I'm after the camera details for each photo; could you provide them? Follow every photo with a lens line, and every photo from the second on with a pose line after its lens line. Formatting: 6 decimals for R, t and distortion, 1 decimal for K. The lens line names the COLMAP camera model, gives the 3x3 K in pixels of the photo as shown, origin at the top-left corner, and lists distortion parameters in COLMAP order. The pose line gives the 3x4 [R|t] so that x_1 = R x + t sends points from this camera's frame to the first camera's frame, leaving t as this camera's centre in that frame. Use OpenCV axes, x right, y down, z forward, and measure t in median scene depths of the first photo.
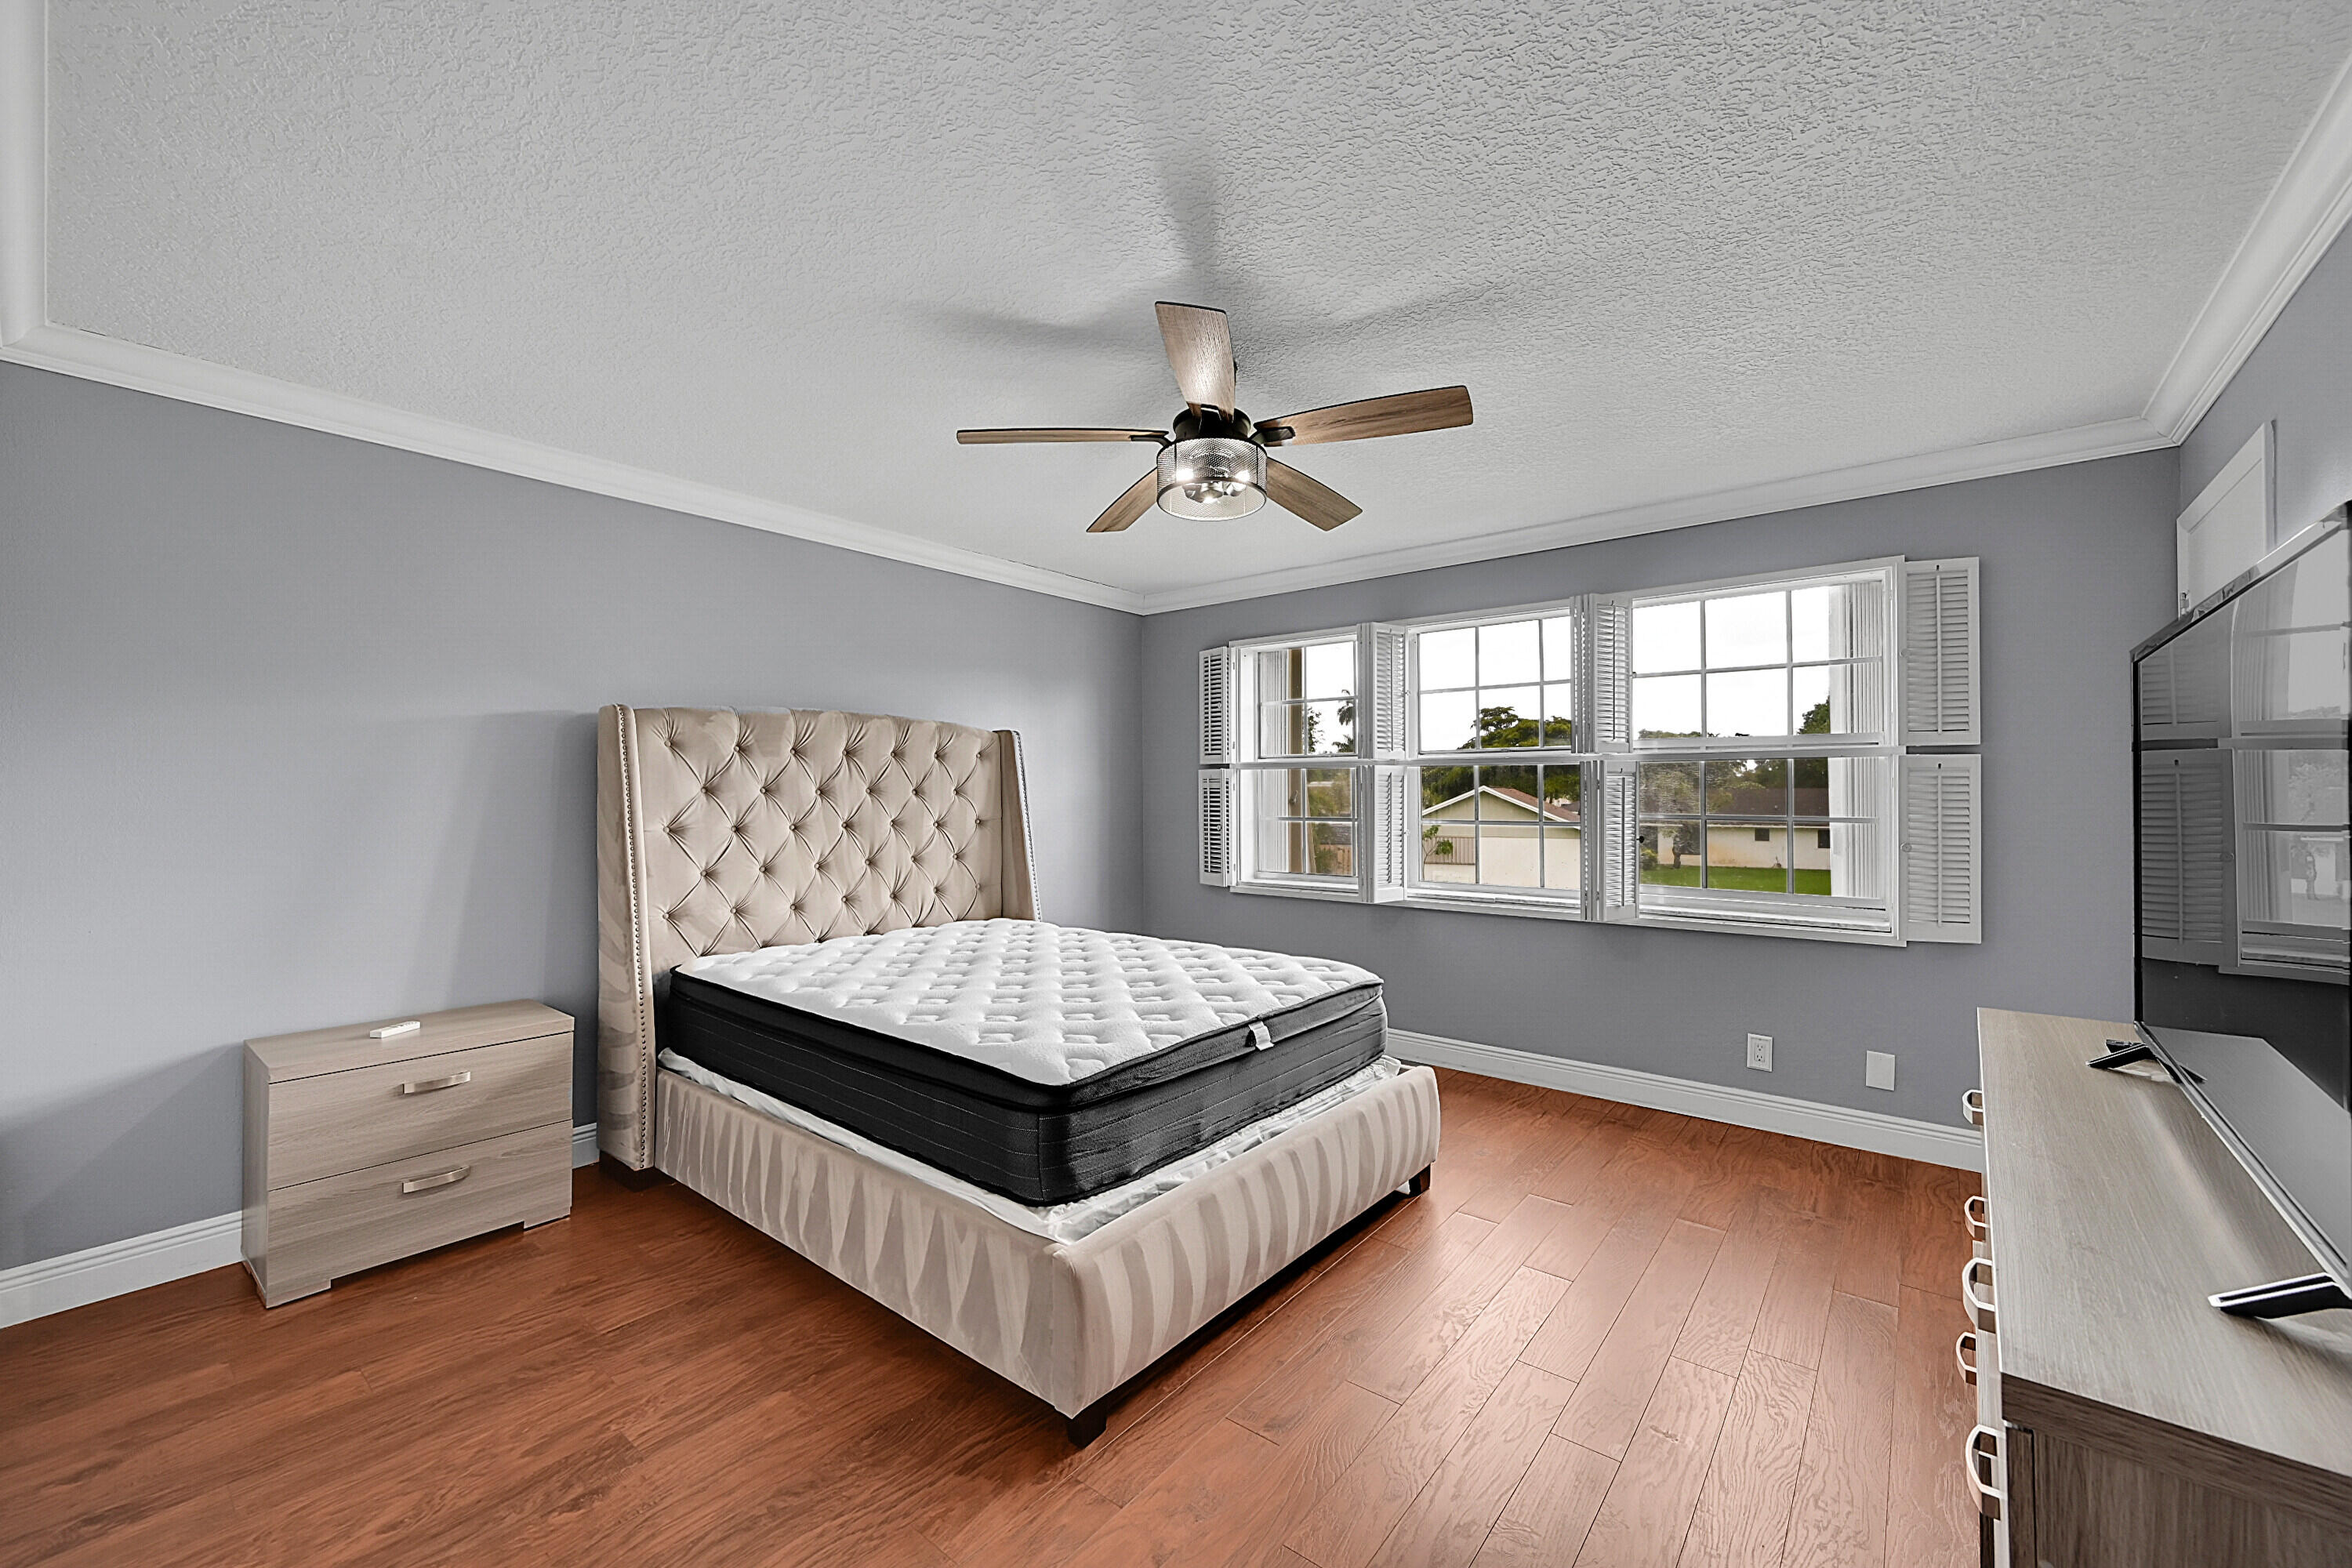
lens RADIAL K [[936.2, 0, 1187.7], [0, 936.2, 786.9], [0, 0, 1]] dist [0.001537, -0.000098]
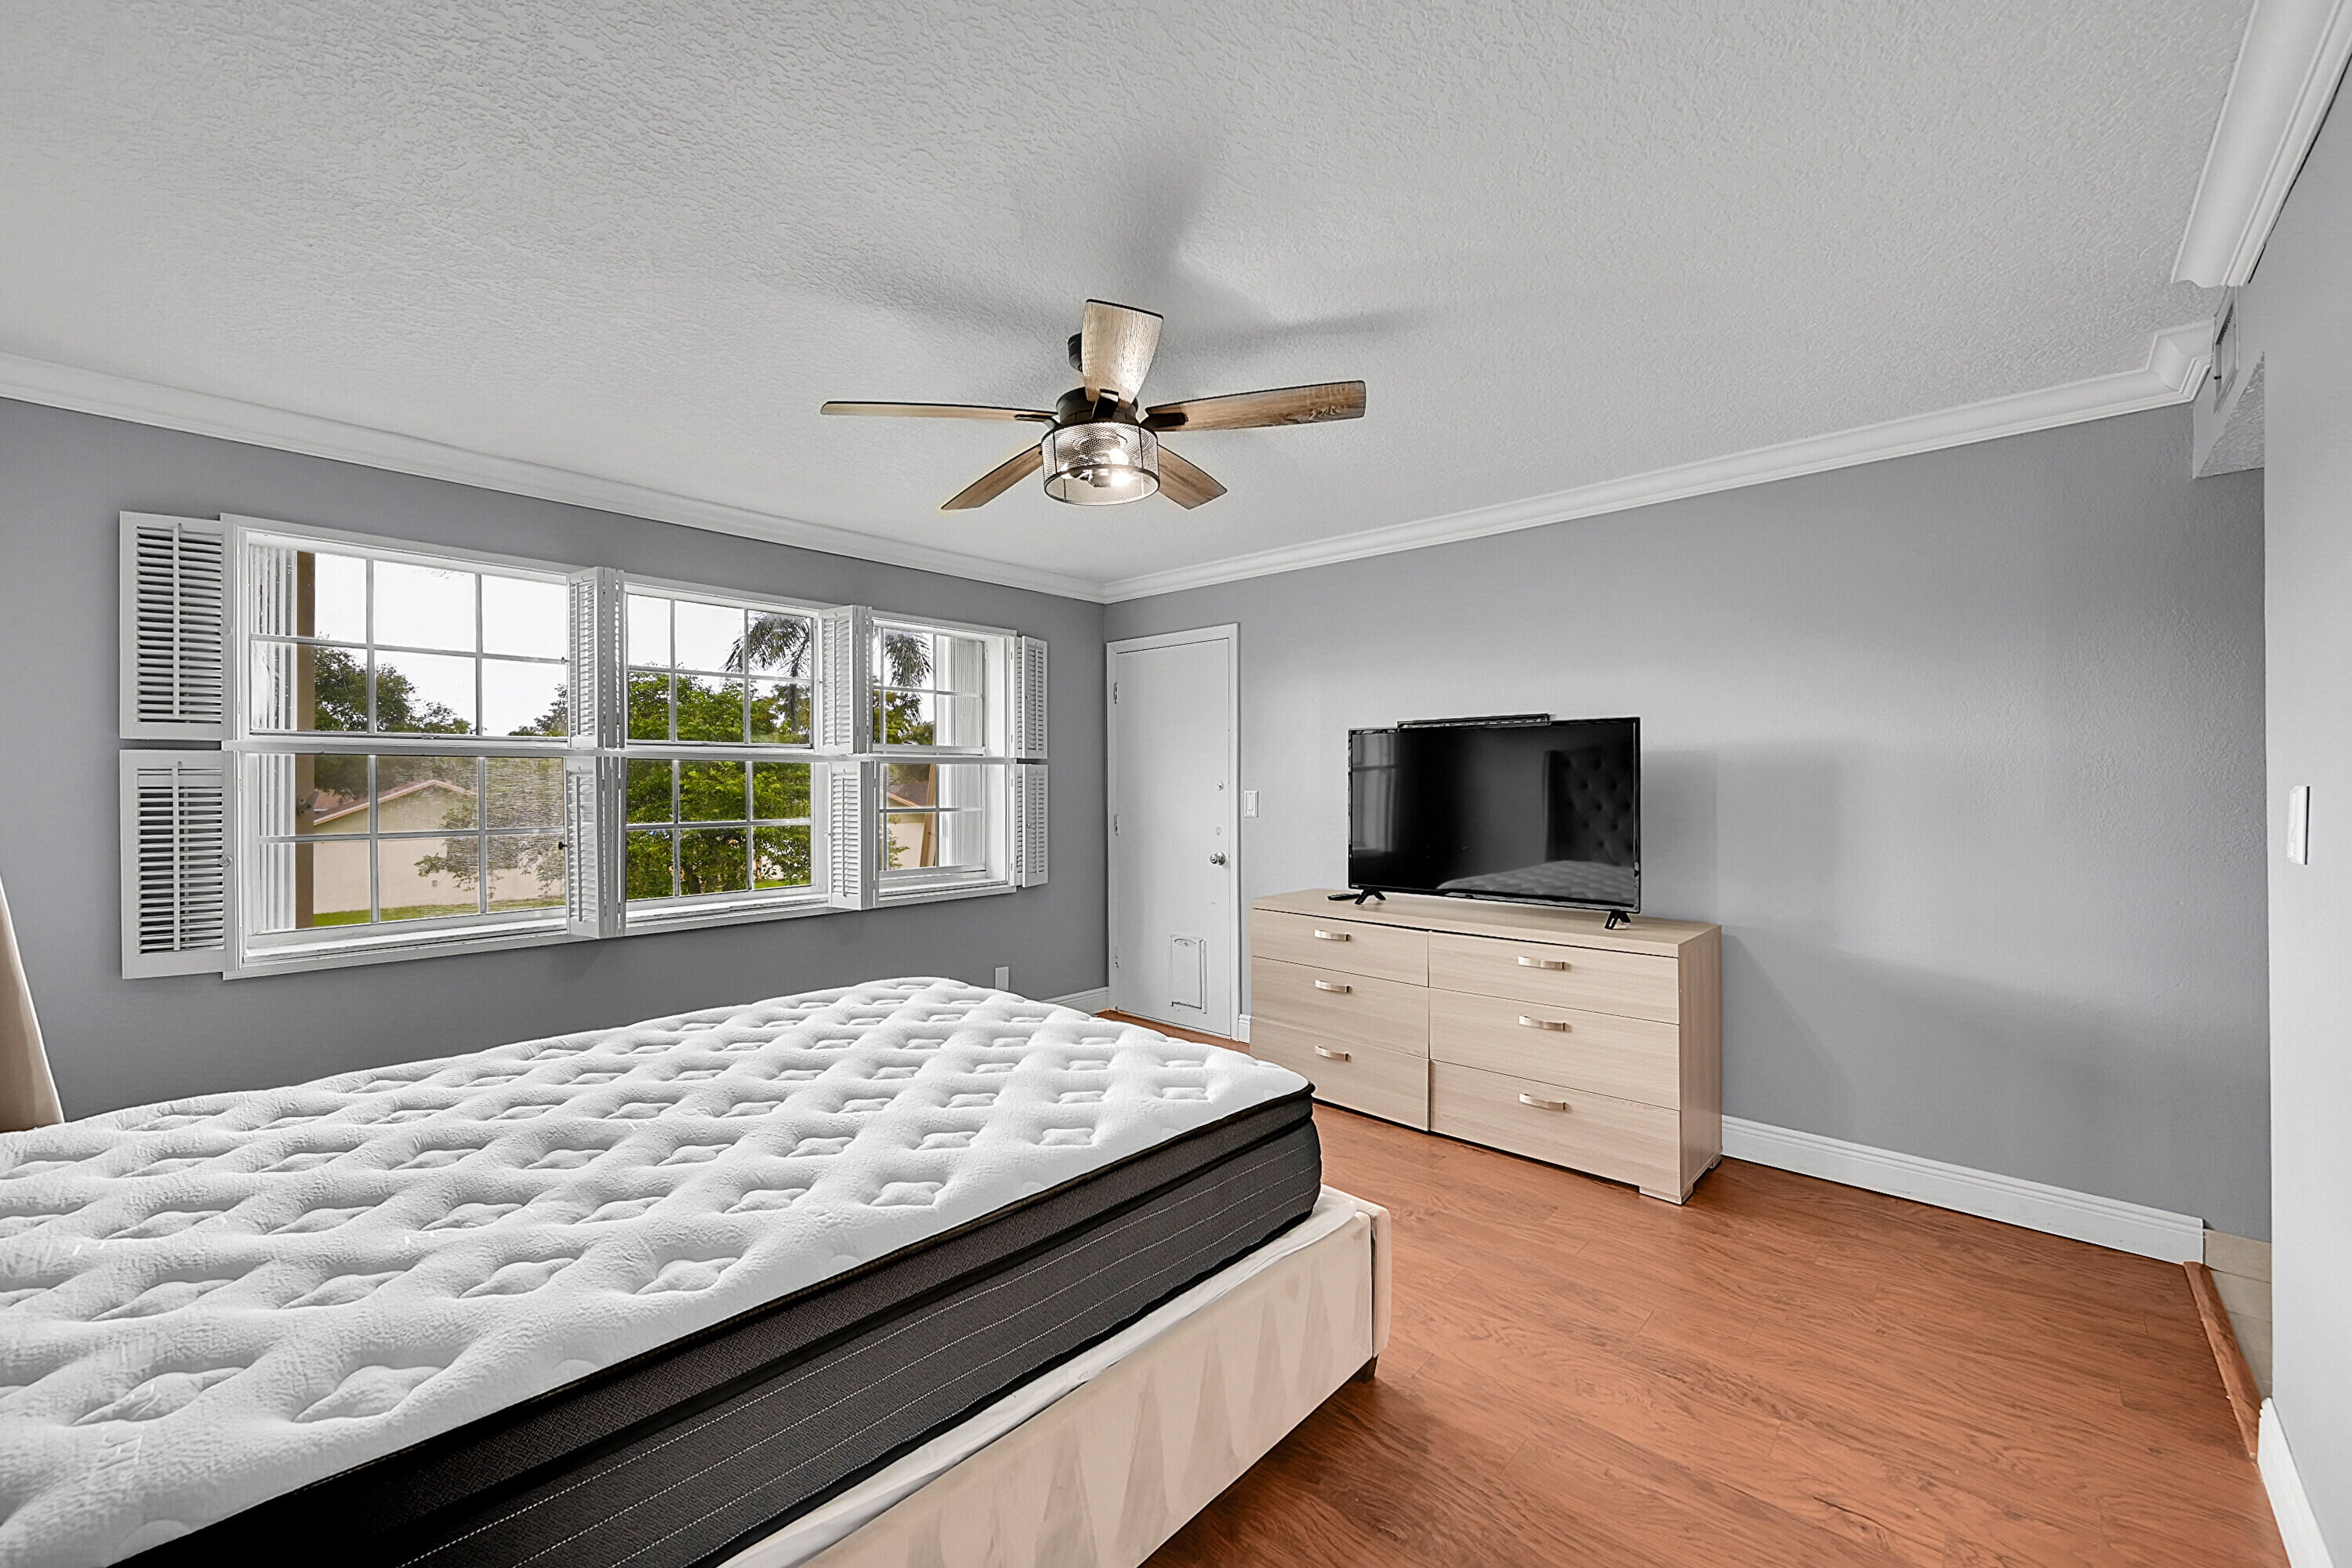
lens RADIAL K [[936.2, 0, 1156.0], [0, 936.2, 786.9], [0, 0, 1]] dist [0.001537, -0.000098]
pose [[0.066175, -0.003501, 0.997802, -0.629273], [-0.003645, 0.999986, 0.003750, -0.003665], [-0.997801, -0.003885, 0.066161, 0.597546]]
